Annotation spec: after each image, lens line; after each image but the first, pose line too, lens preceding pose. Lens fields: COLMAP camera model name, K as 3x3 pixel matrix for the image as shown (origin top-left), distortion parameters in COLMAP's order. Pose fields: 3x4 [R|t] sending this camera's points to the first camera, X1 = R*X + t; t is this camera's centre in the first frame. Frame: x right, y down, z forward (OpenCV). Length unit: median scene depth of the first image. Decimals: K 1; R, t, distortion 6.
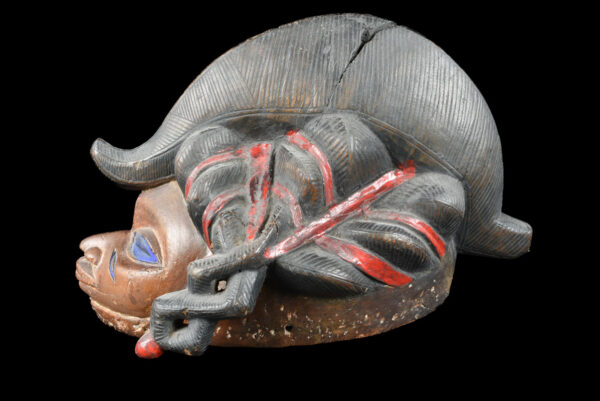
lens RADIAL K [[767.6, 0, 300.9], [0, 767.6, 200.8], [0, 0, 1]] dist [-0.041952, 0.000000]
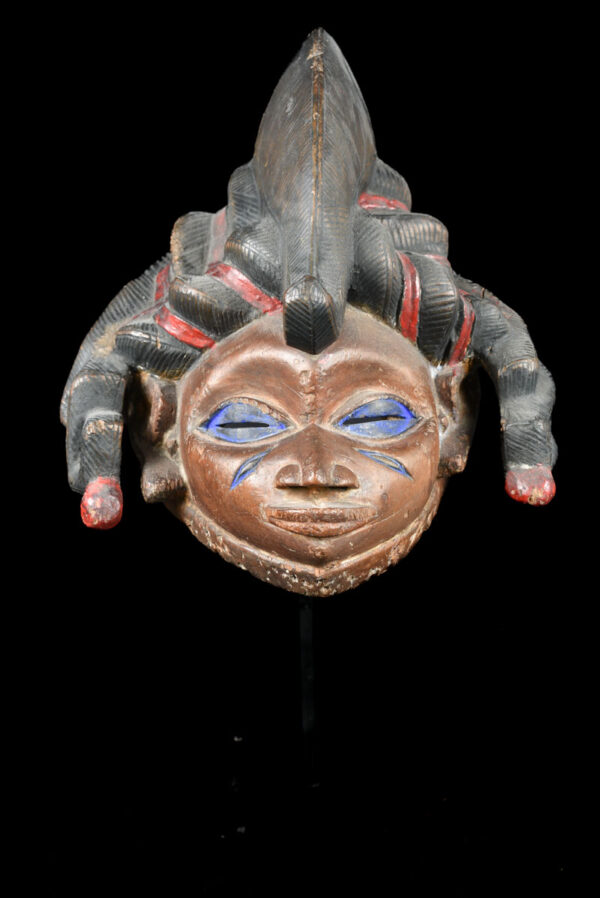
lens RADIAL K [[1242.6, 0, 297.5], [0, 1242.6, 447.7], [0, 0, 1]] dist [-0.018761, 0.000000]
pose [[0.054773, -0.357744, 0.932212, -1.216949], [0.311097, 0.893257, 0.324516, -0.281113], [-0.948799, 0.272233, 0.160220, 0.948861]]
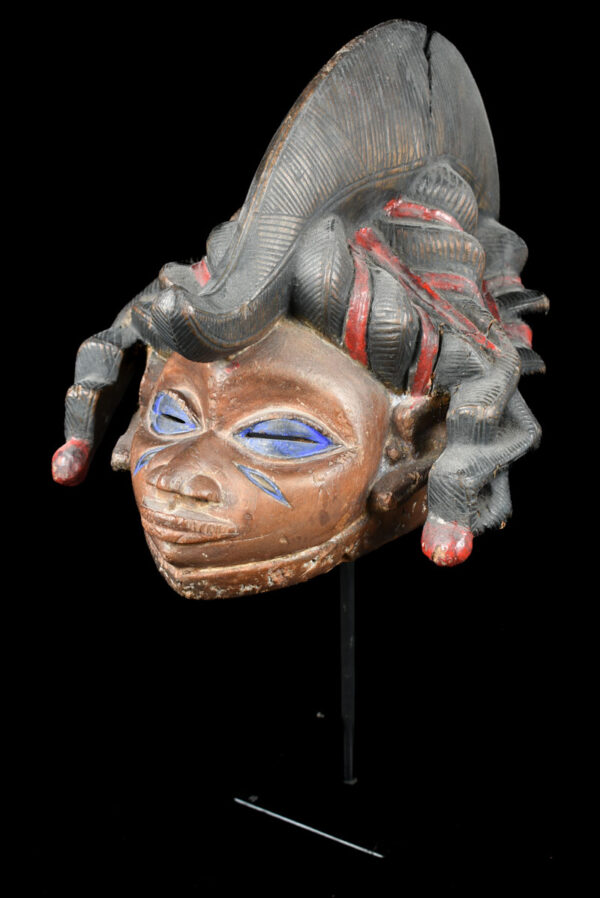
lens RADIAL K [[1242.6, 0, 297.5], [0, 1242.6, 444.6], [0, 0, 1]] dist [-0.018761, 0.000000]
pose [[0.555515, -0.342607, 0.757643, -0.994286], [0.261575, 0.936915, 0.231883, -0.168886], [-0.789292, 0.069366, 0.610088, 0.407968]]
